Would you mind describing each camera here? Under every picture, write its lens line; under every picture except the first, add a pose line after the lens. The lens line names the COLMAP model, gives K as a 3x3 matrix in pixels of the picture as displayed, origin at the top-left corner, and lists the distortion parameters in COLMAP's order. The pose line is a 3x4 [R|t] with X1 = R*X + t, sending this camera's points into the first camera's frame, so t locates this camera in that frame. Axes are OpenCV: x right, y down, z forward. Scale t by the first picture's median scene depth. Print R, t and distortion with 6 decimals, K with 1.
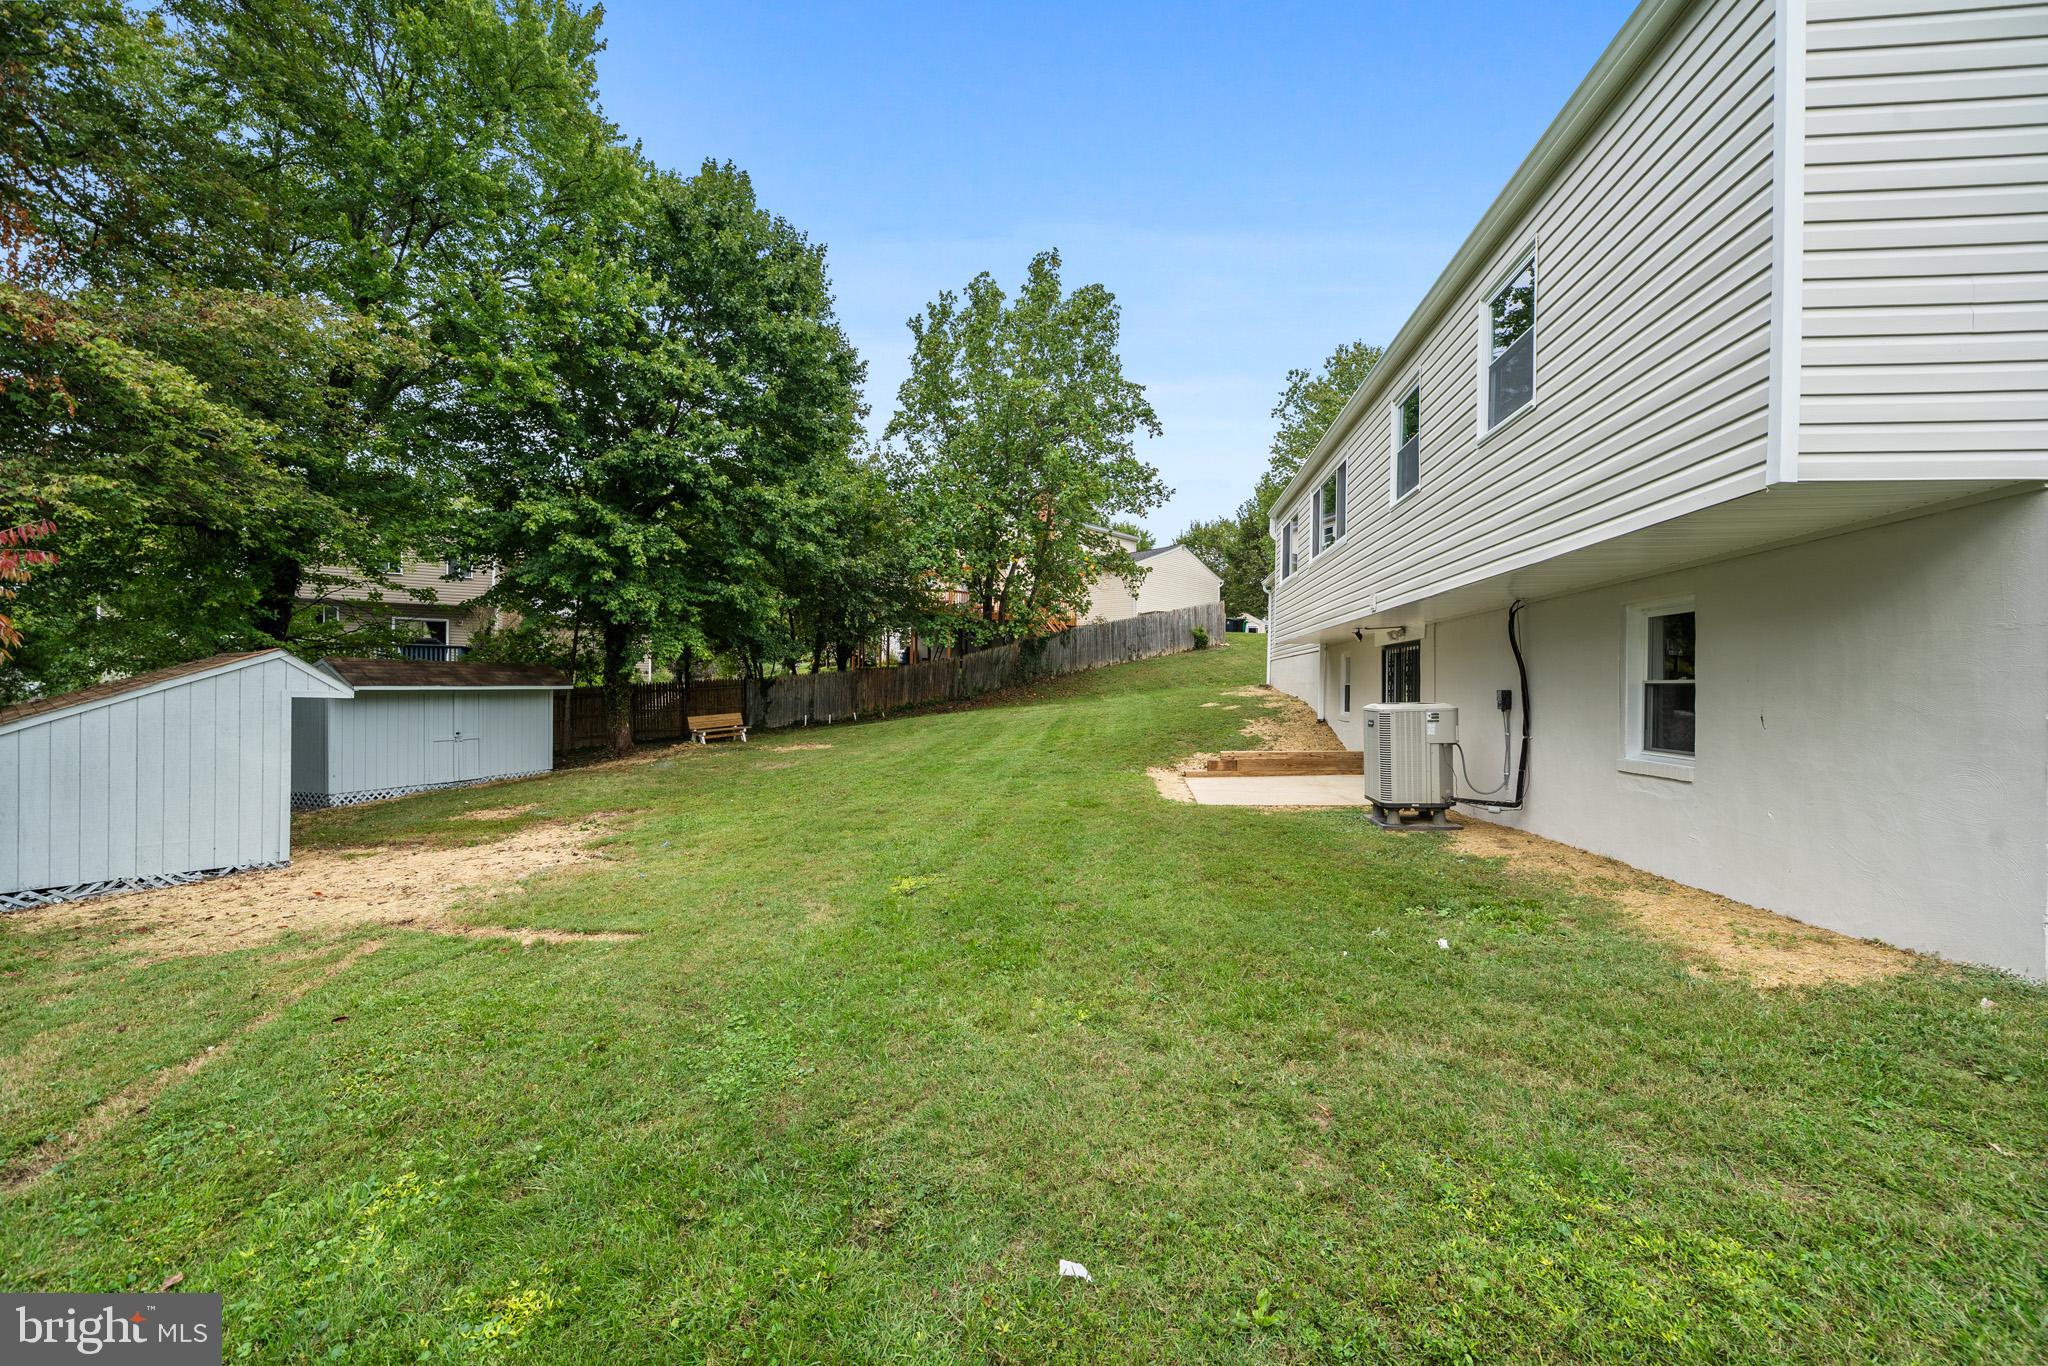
lens RADIAL K [[826.4, 0, 1024.0], [0, 826.4, 683.0], [0, 0, 1]] dist [0.000376, -0.000051]
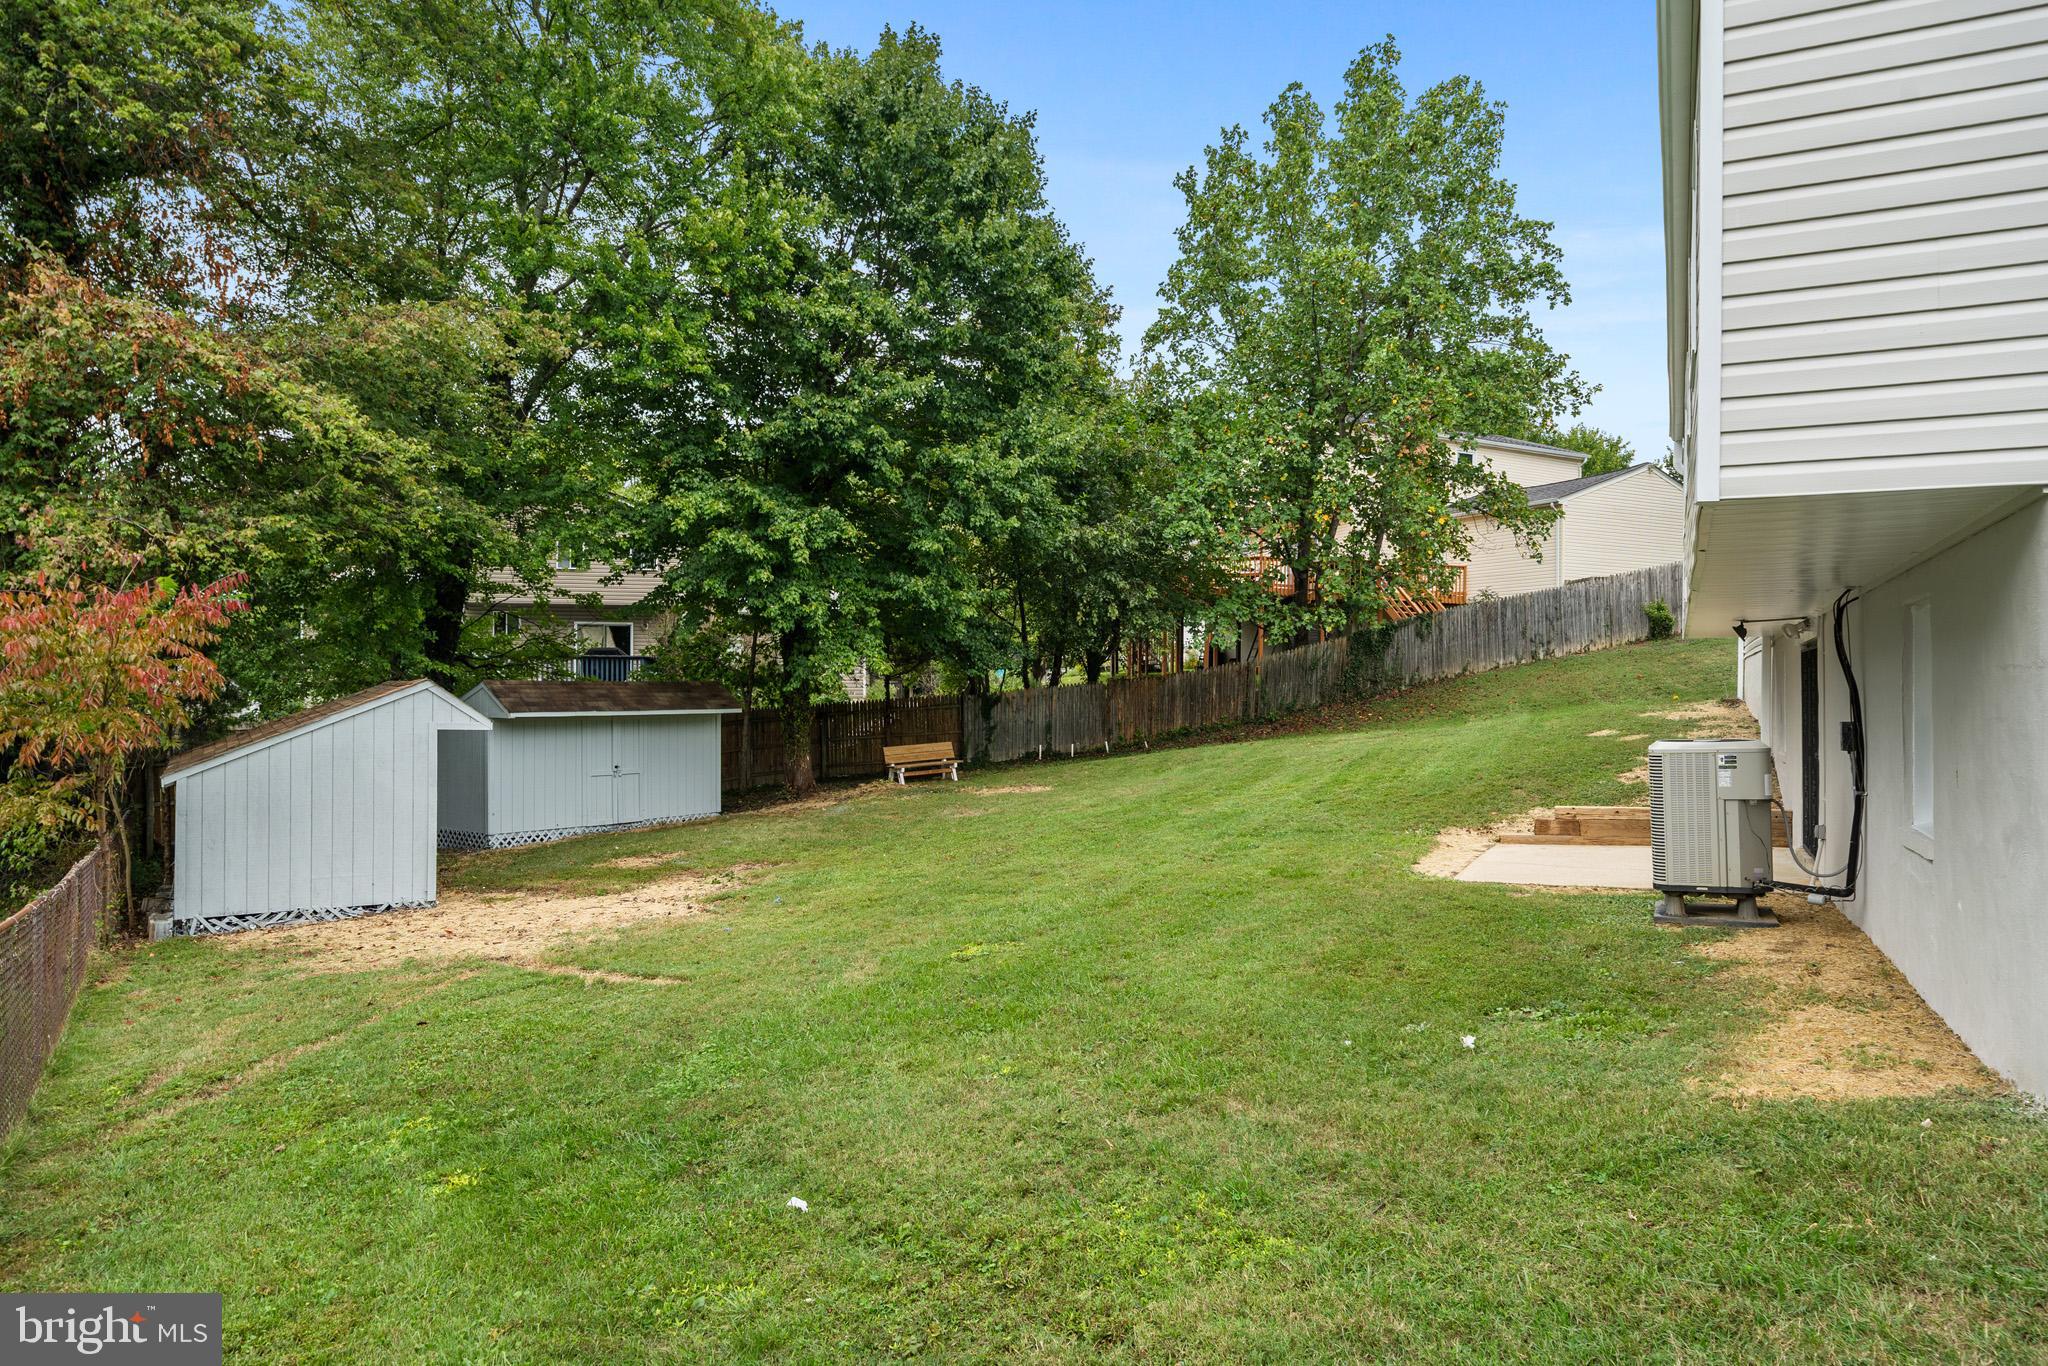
lens RADIAL K [[1307.4, 0, 1024.0], [0, 1307.4, 683.0], [0, 0, 1]] dist [0.017732, 0.000051]
pose [[0.940459, -0.012771, -0.339667, 0.162659], [0.011688, 0.999918, -0.005236, -0.013489], [0.339706, 0.000954, 0.940531, -0.120554]]
